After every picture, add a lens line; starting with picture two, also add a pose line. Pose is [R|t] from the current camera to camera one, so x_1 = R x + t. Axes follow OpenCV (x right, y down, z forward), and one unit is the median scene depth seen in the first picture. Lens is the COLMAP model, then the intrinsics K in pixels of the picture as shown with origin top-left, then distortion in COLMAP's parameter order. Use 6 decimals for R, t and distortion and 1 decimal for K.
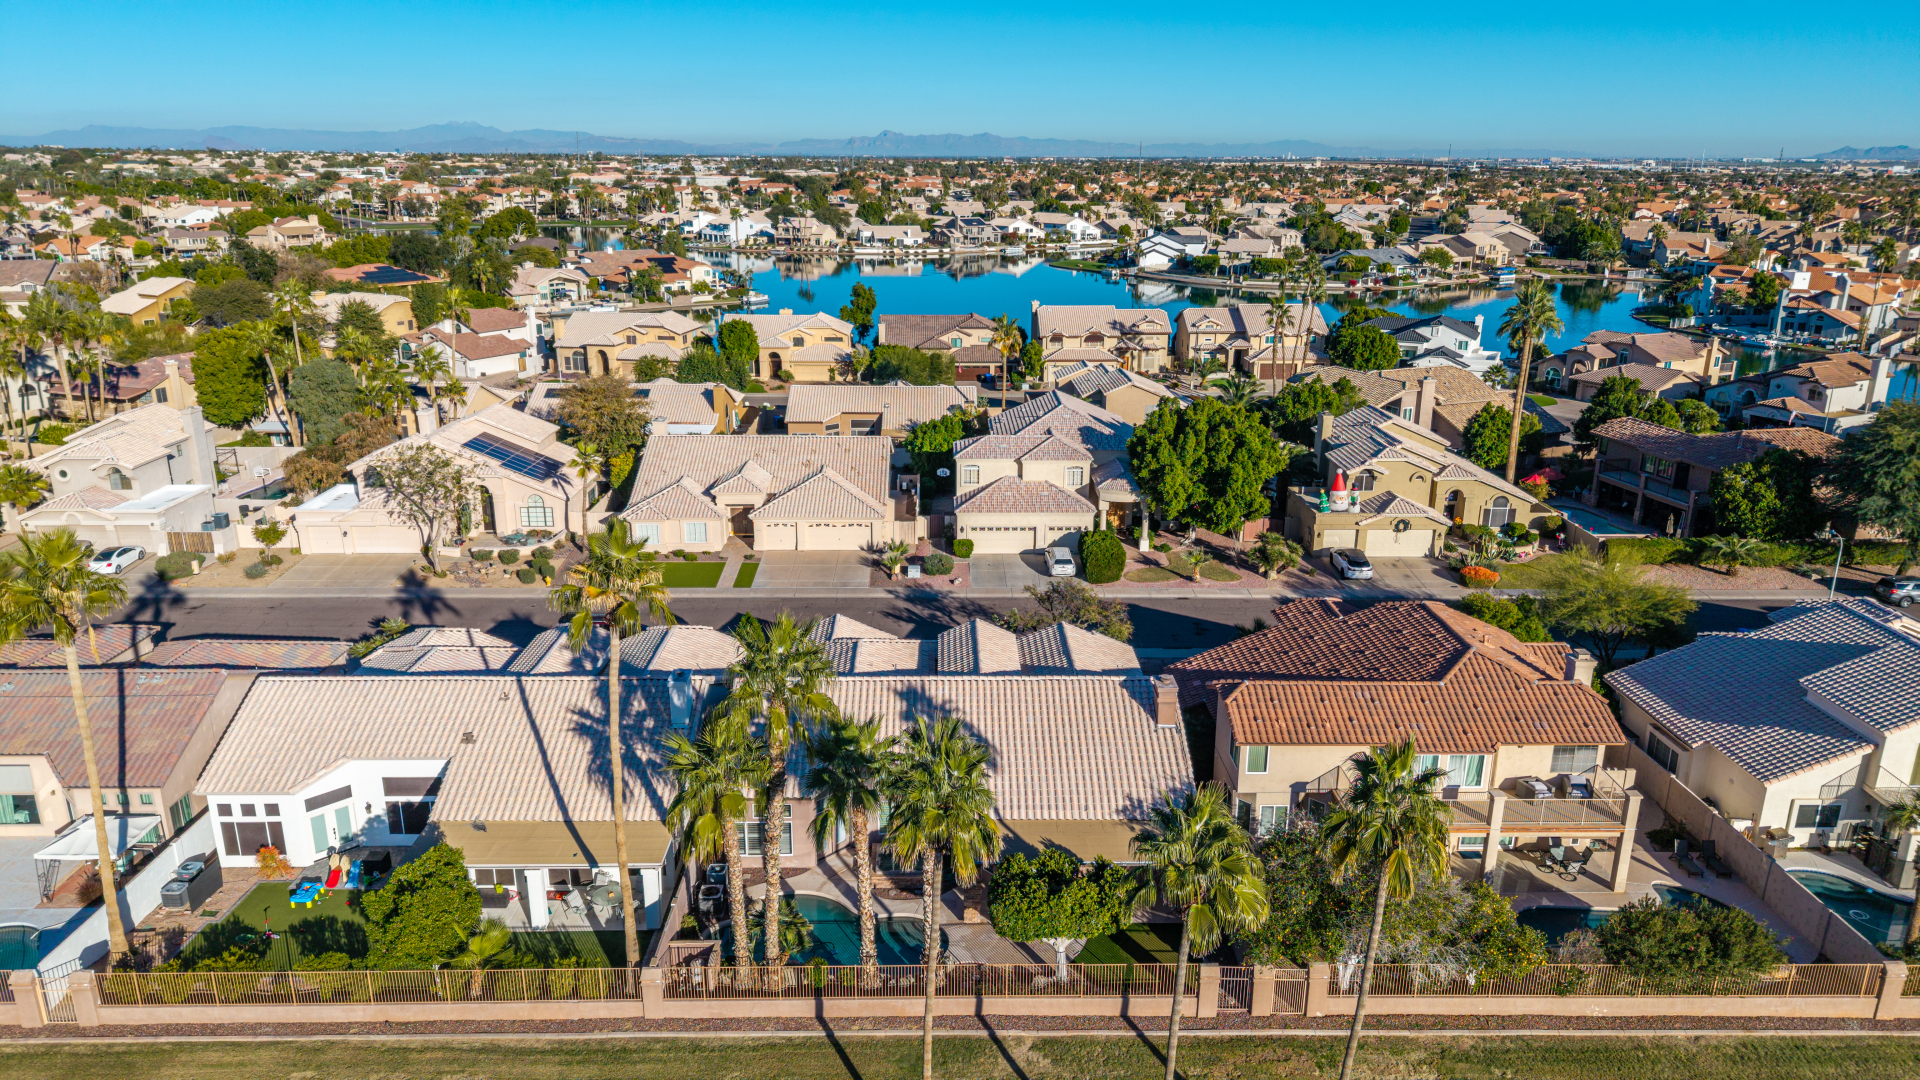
lens RADIAL K [[1282.5, 0, 960.0], [0, 1282.5, 540.0], [0, 0, 1]] dist [0.039635, -0.053958]
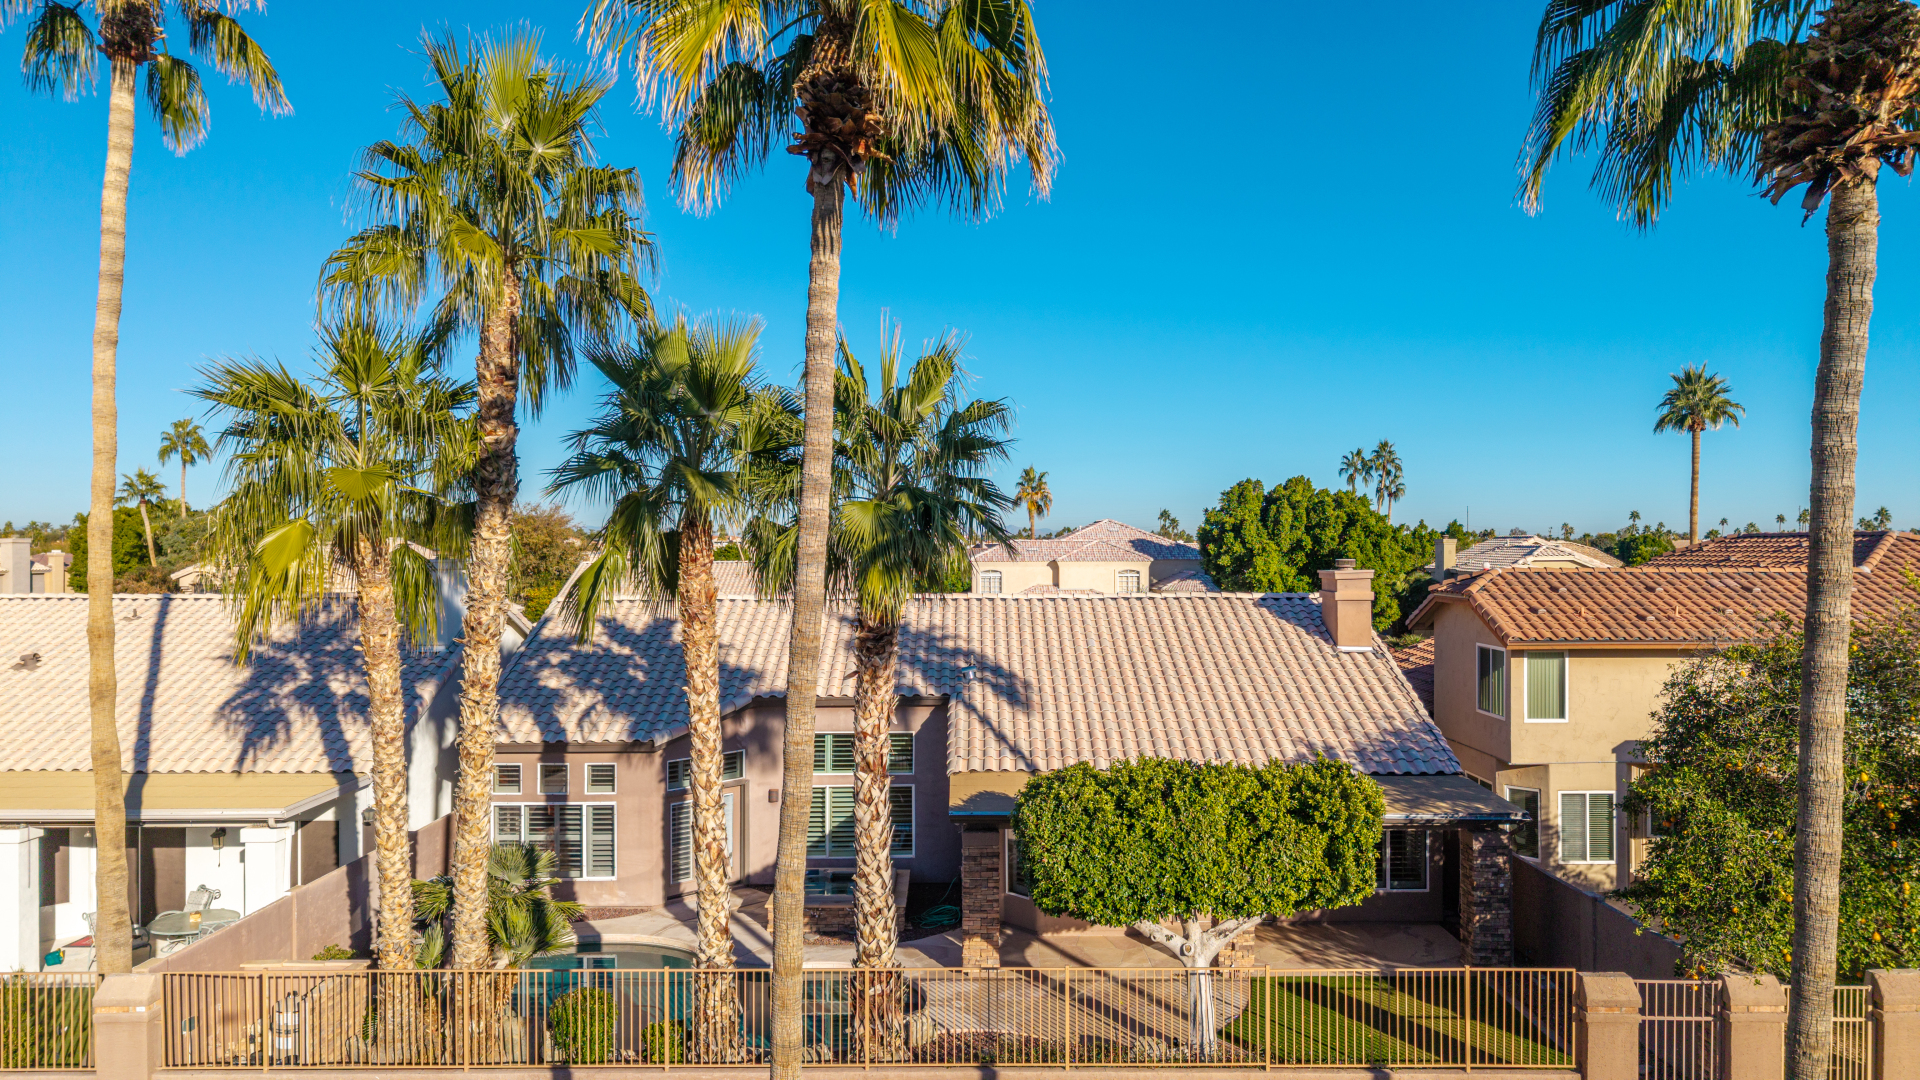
lens RADIAL K [[1285.0, 0, 971.8], [0, 1285.0, 562.2], [0, 0, 1]] dist [0.007771, 0.002224]
pose [[0.999923, -0.005569, -0.011096, 0.006374], [0.002246, 0.960150, -0.279477, 0.149925], [0.012211, 0.279430, 0.960088, 0.282359]]
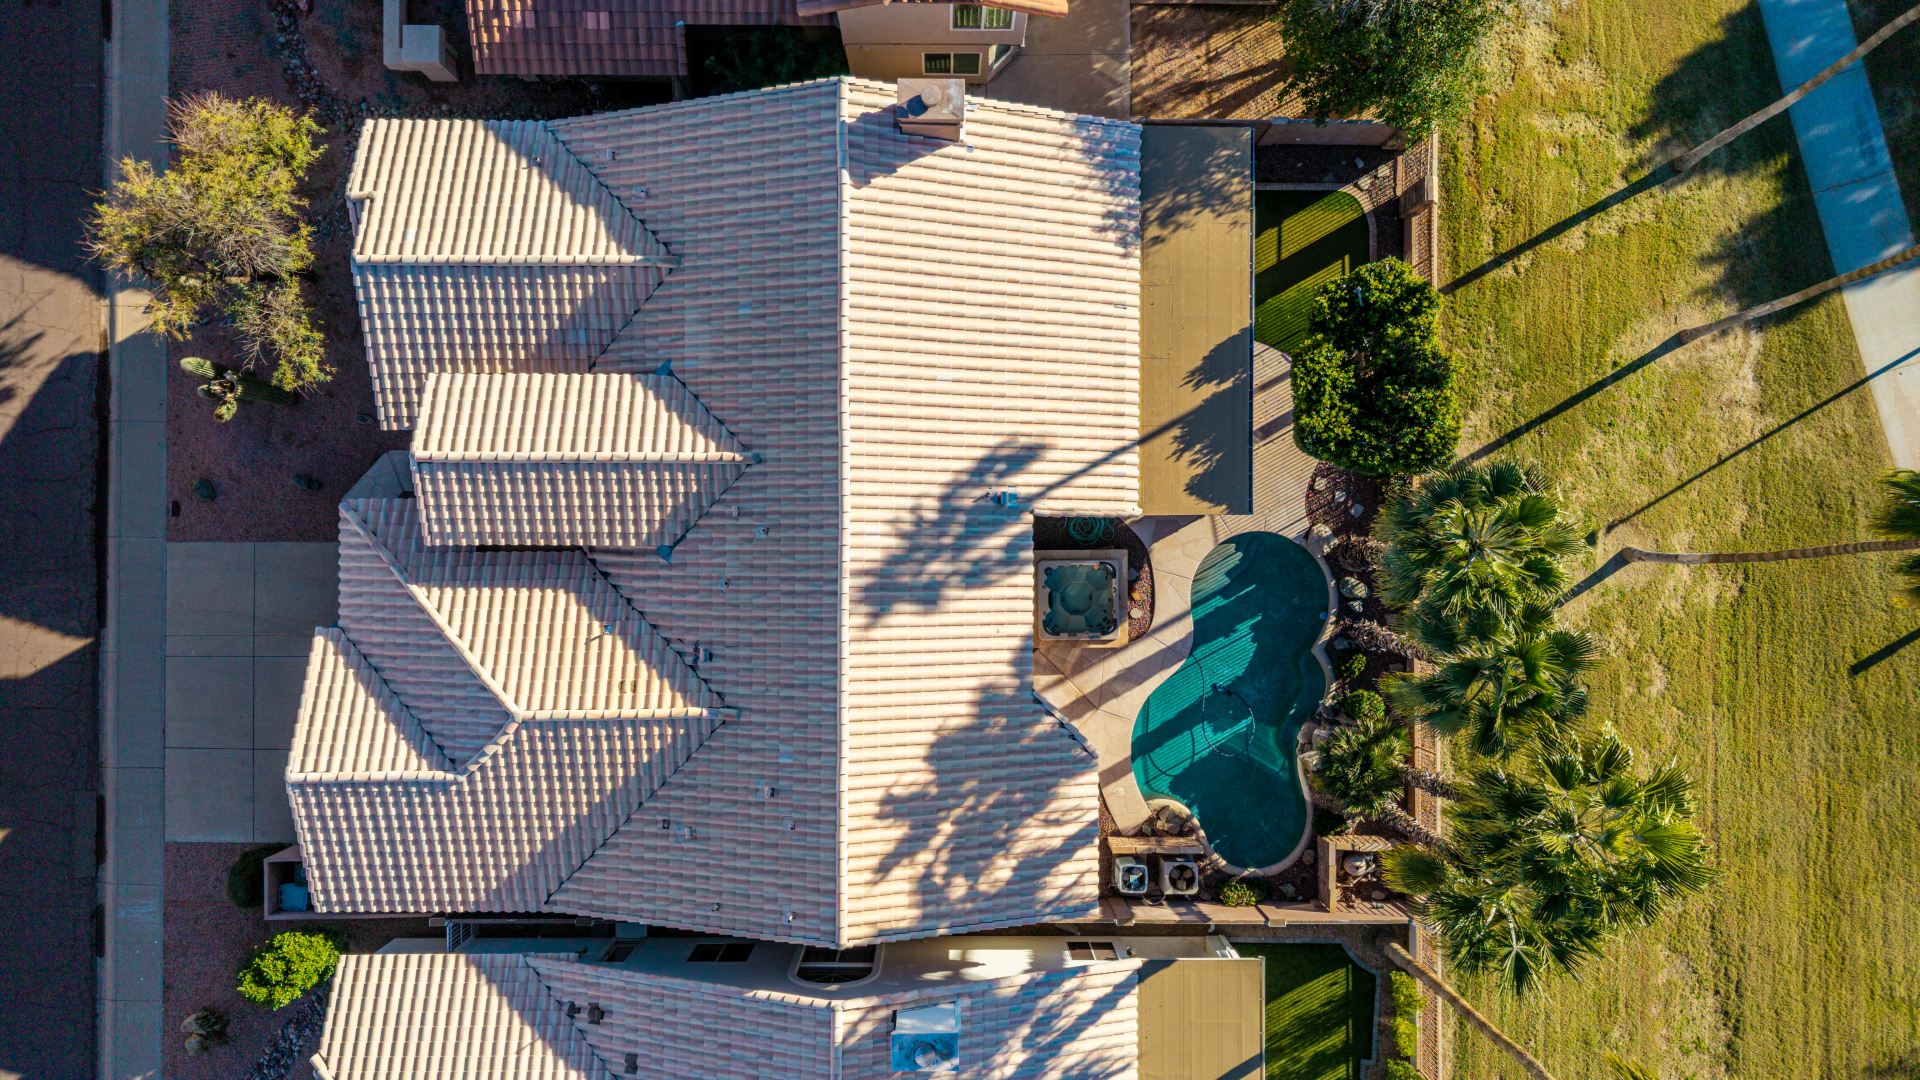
lens RADIAL K [[1291.3, 0, 960.0], [0, 1291.3, 540.0], [0, 0, 1]] dist [0.004075, 0.001939]
pose [[0.009193, -0.999913, 0.009437, -0.011803], [0.285216, 0.011667, 0.958392, -0.222596], [-0.958419, -0.006119, 0.285298, 0.489780]]
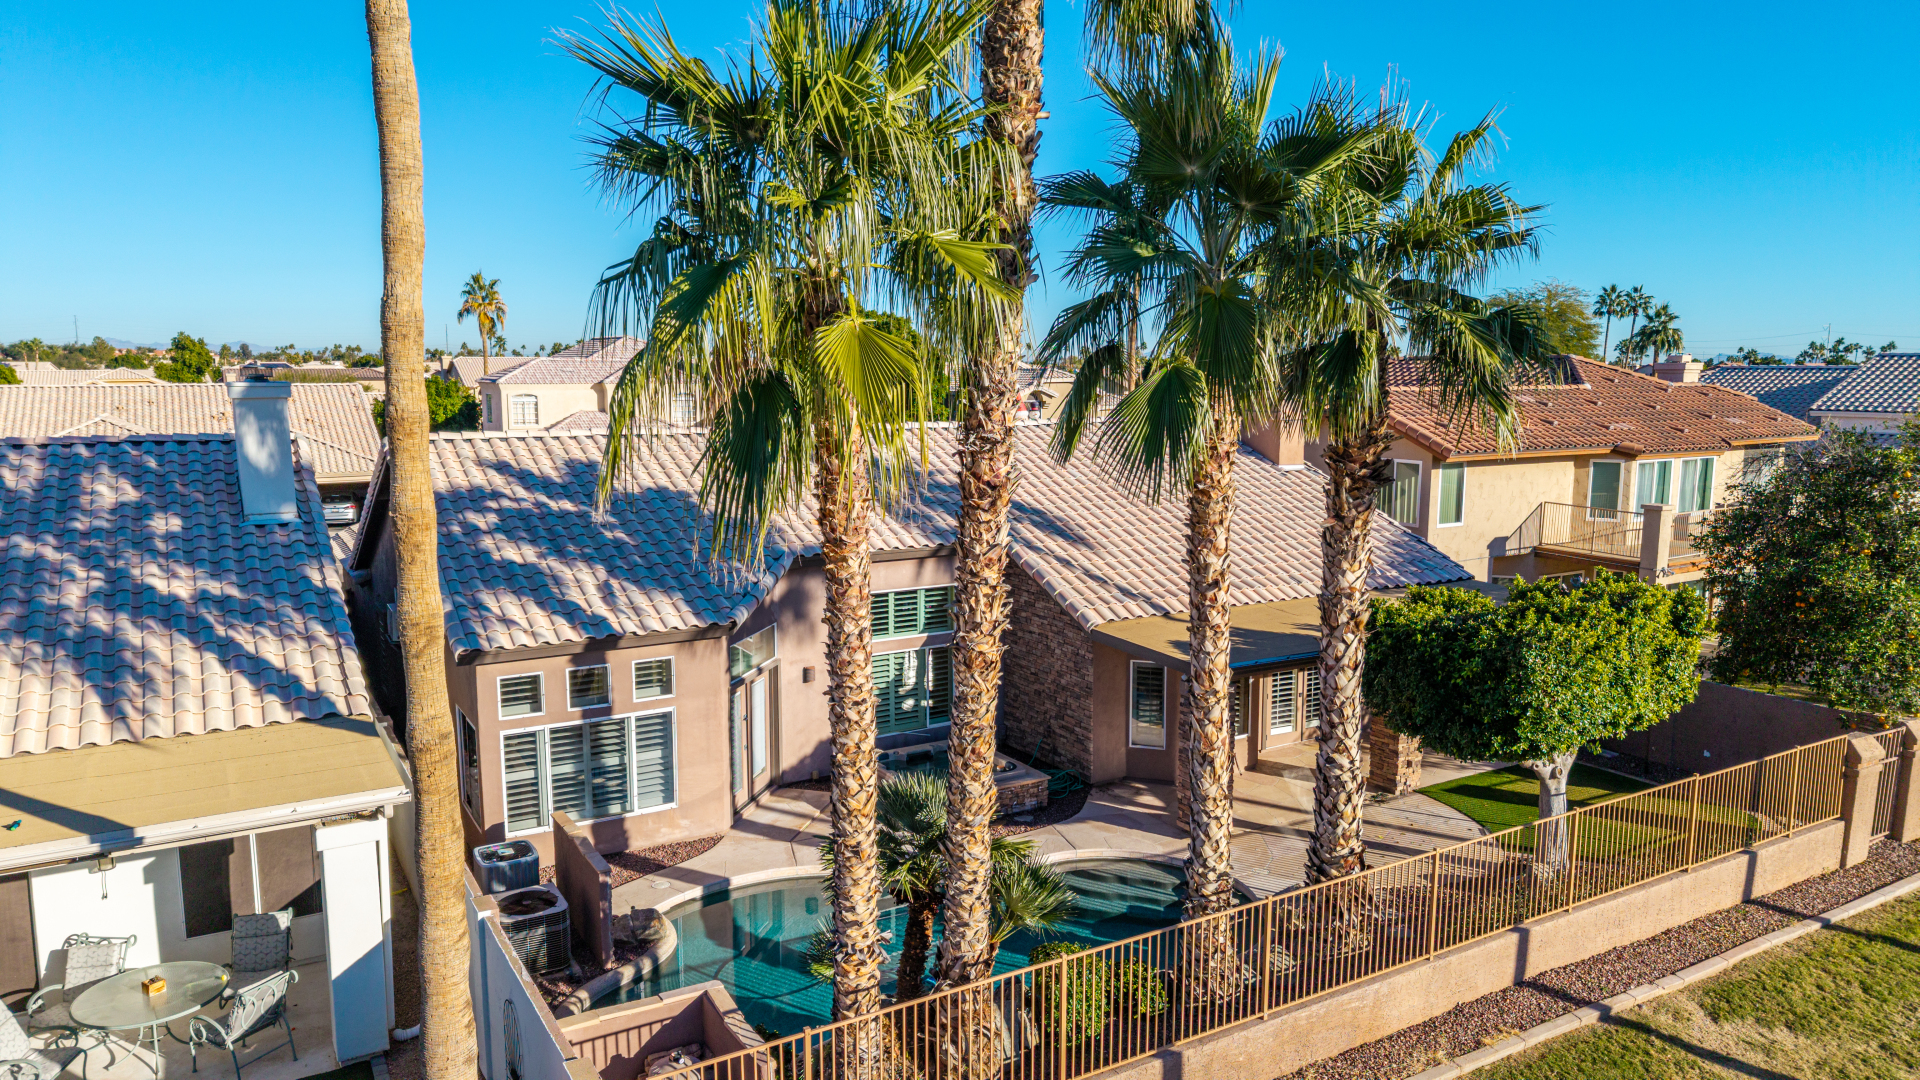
lens RADIAL K [[1291.3, 0, 960.0], [0, 1291.3, 540.0], [0, 0, 1]] dist [0.004075, 0.001939]
pose [[0.864623, -0.071070, 0.497370, -0.134533], [0.149388, 0.981538, -0.119440, 0.127512], [-0.479699, 0.177572, 0.859277, 0.354282]]
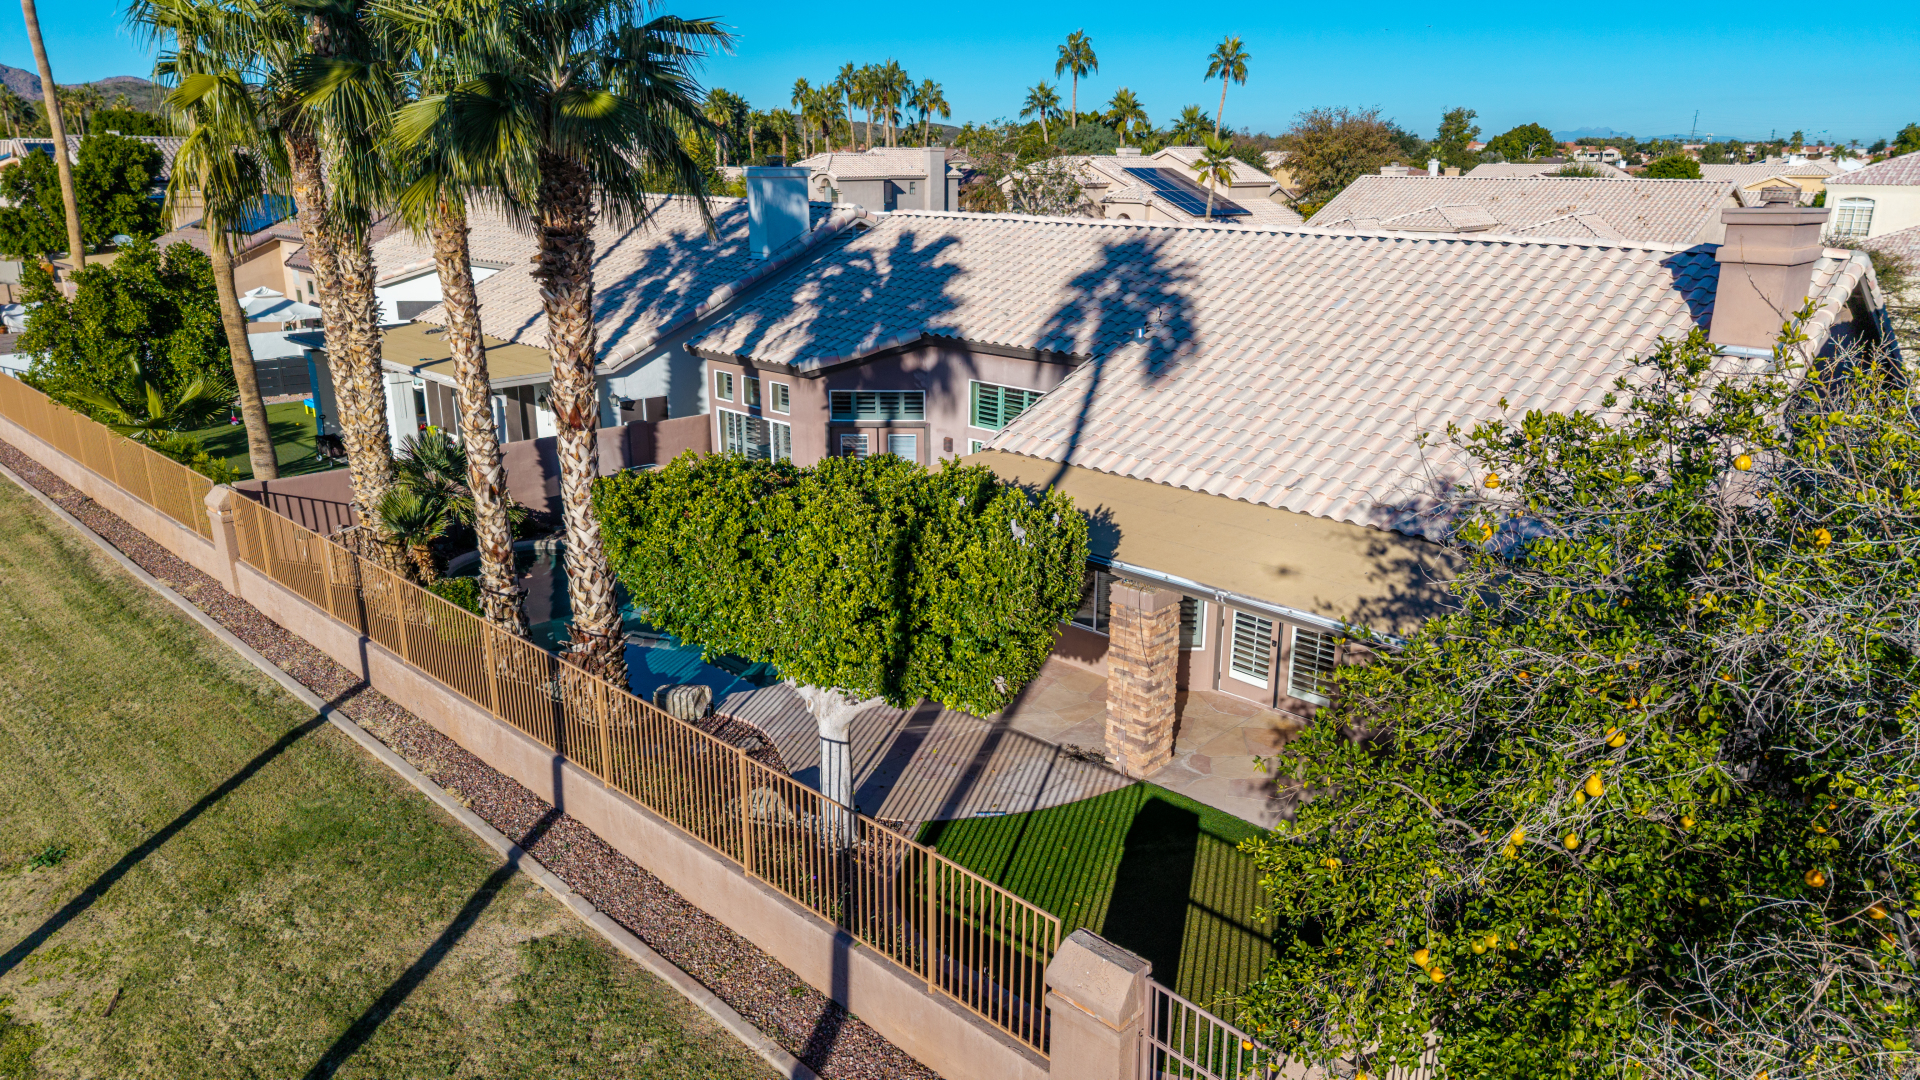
lens RADIAL K [[1282.5, 0, 960.0], [0, 1282.5, 540.0], [0, 0, 1]] dist [0.039635, -0.053958]
pose [[0.705913, 0.204402, -0.678164, 0.144589], [-0.210774, 0.974701, 0.074381, 0.118516], [0.676211, 0.090433, 0.731137, 0.385334]]
